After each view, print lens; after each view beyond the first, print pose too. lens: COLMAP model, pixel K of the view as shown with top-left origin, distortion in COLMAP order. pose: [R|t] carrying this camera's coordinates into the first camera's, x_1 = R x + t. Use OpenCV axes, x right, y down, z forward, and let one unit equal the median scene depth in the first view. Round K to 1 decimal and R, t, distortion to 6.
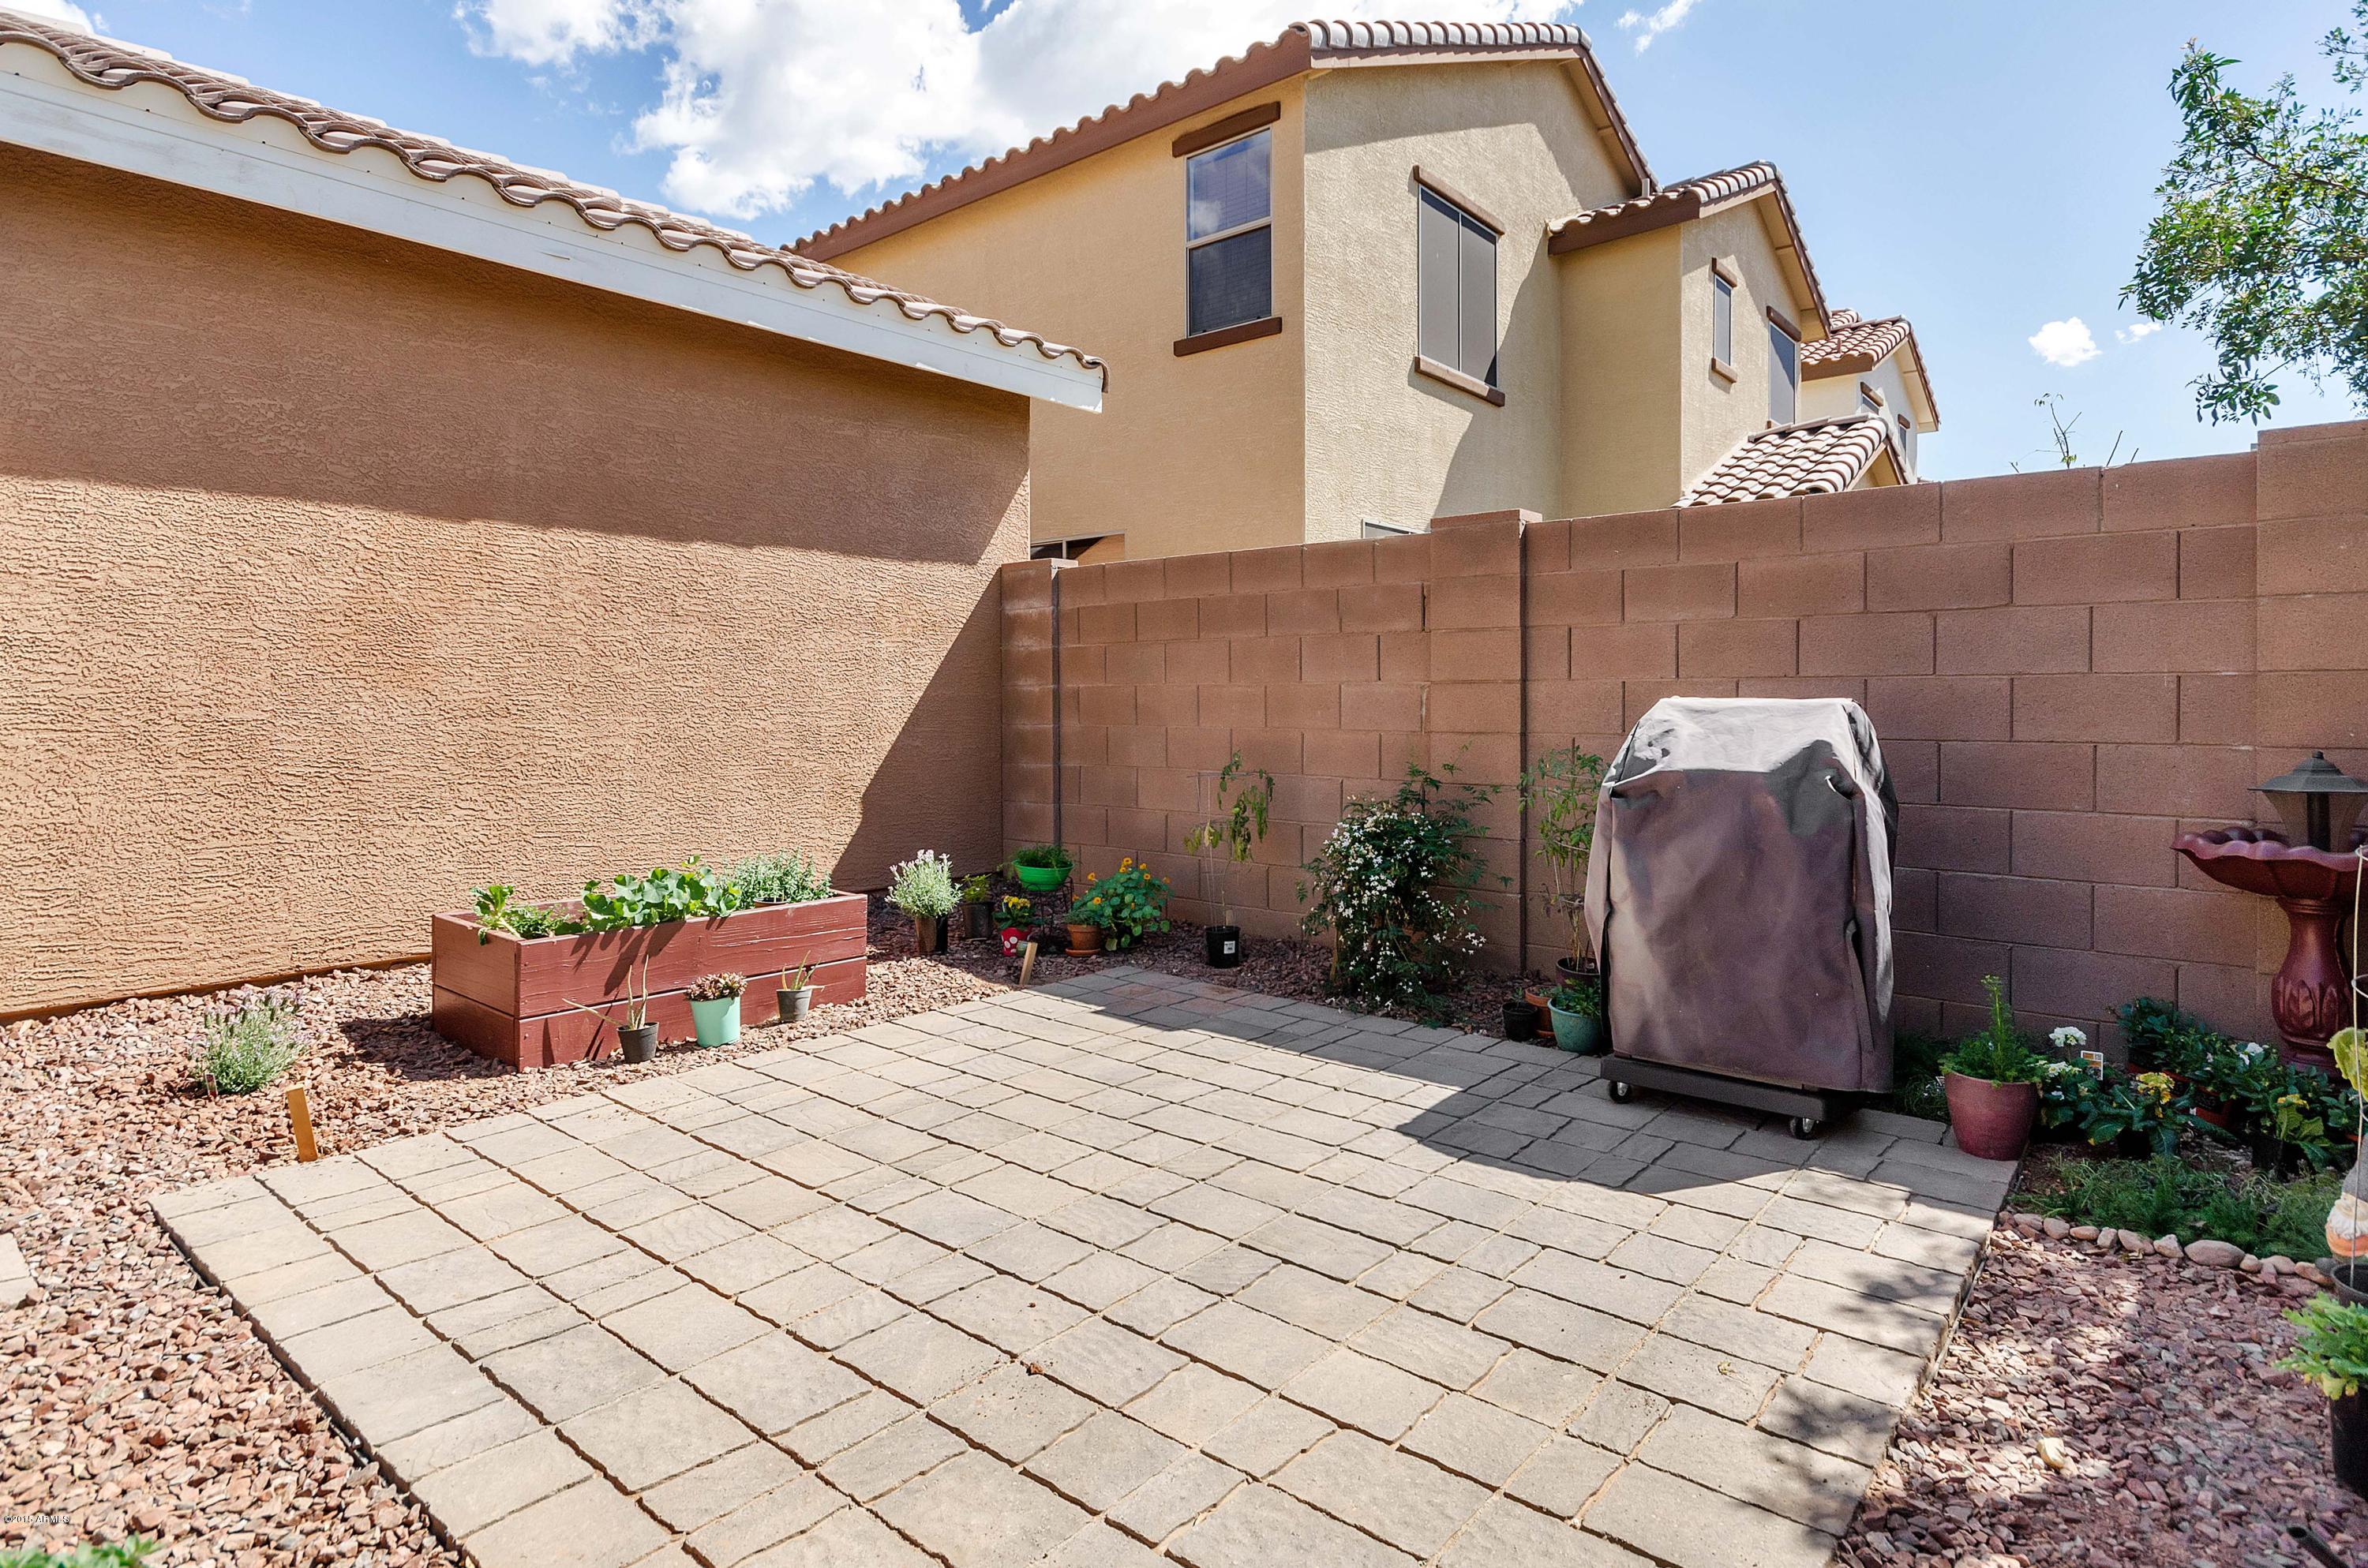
lens RADIAL K [[1184.7, 0, 1187.4], [0, 1184.7, 716.8], [0, 0, 1]] dist [-0.004529, -0.000816]
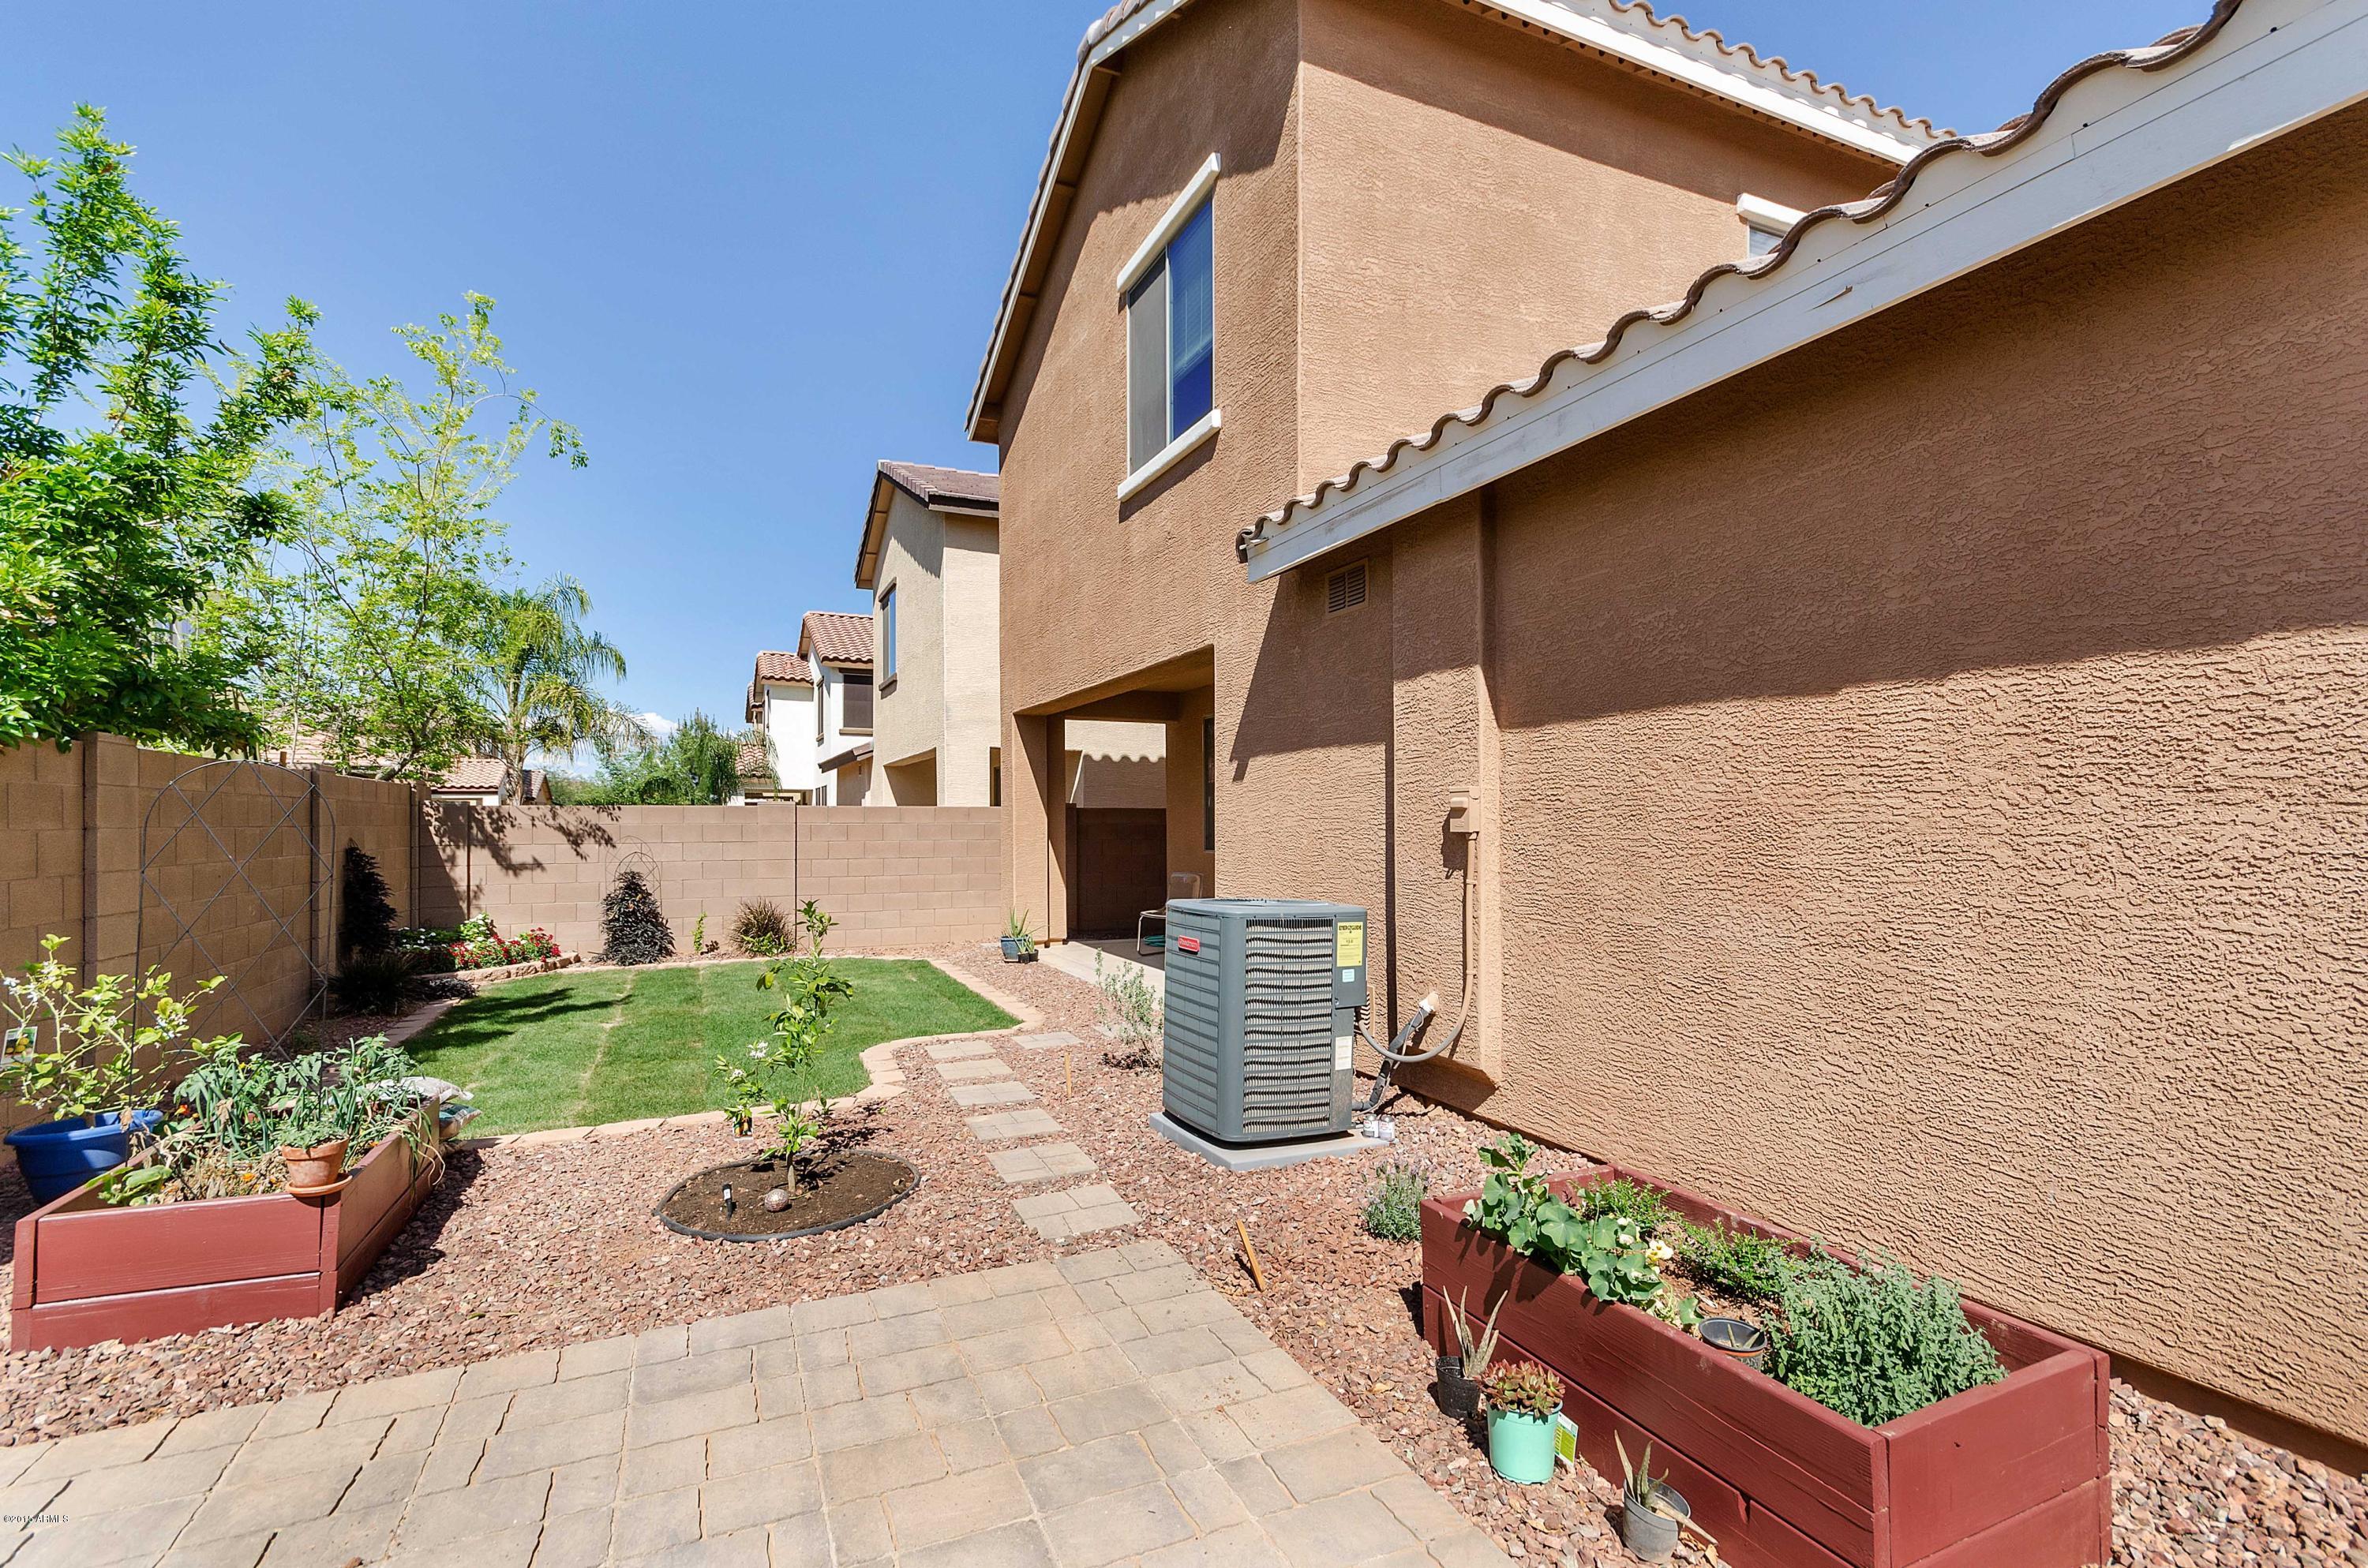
lens RADIAL K [[1088.2, 0, 1184.2], [0, 1088.2, 821.2], [0, 0, 1]] dist [0.042671, -0.000129]
pose [[-0.426957, 0.003854, -0.904264, 0.205679], [-0.007813, 0.999938, 0.007951, -0.077324], [0.904238, 0.010460, -0.426900, 0.861007]]
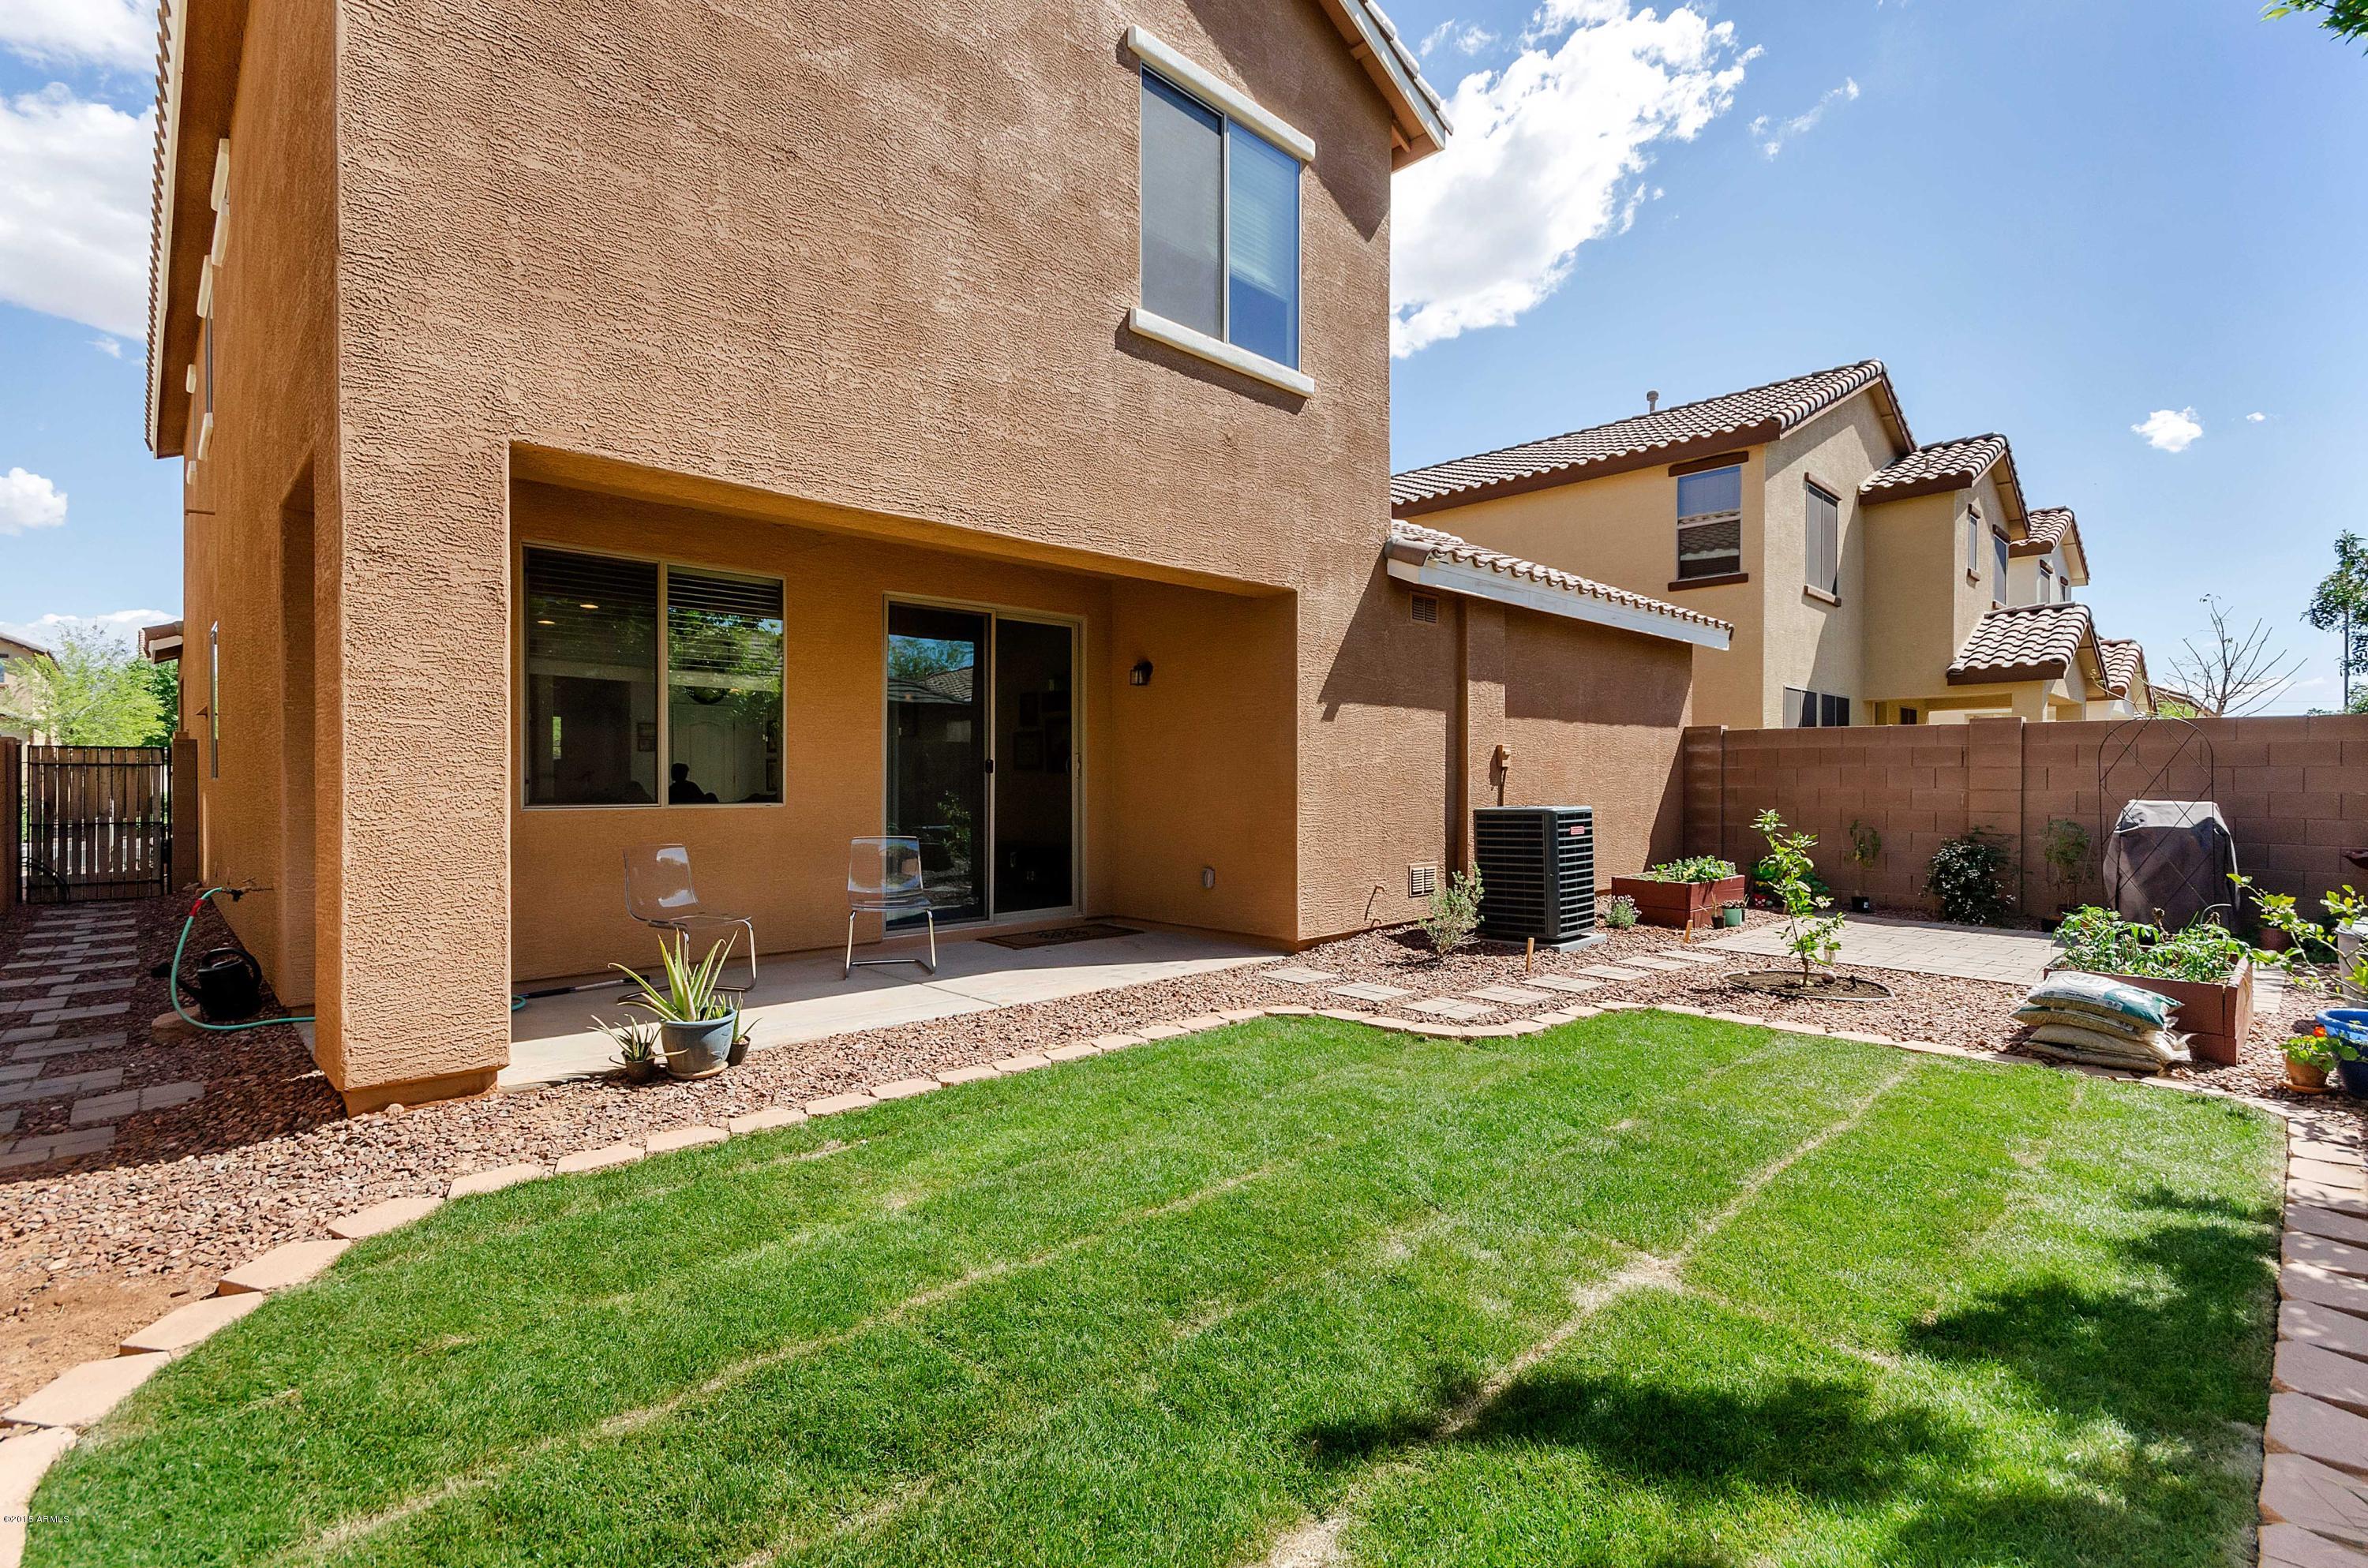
lens RADIAL K [[1077.3, 0, 1184.0], [0, 1077.3, 784.0], [0, 0, 1]] dist [0.013397, -0.000557]
pose [[0.997021, 0.005424, -0.076939, -1.073947], [-0.005749, 0.999975, -0.004002, -0.021285], [0.076915, 0.004433, 0.997028, -1.132747]]
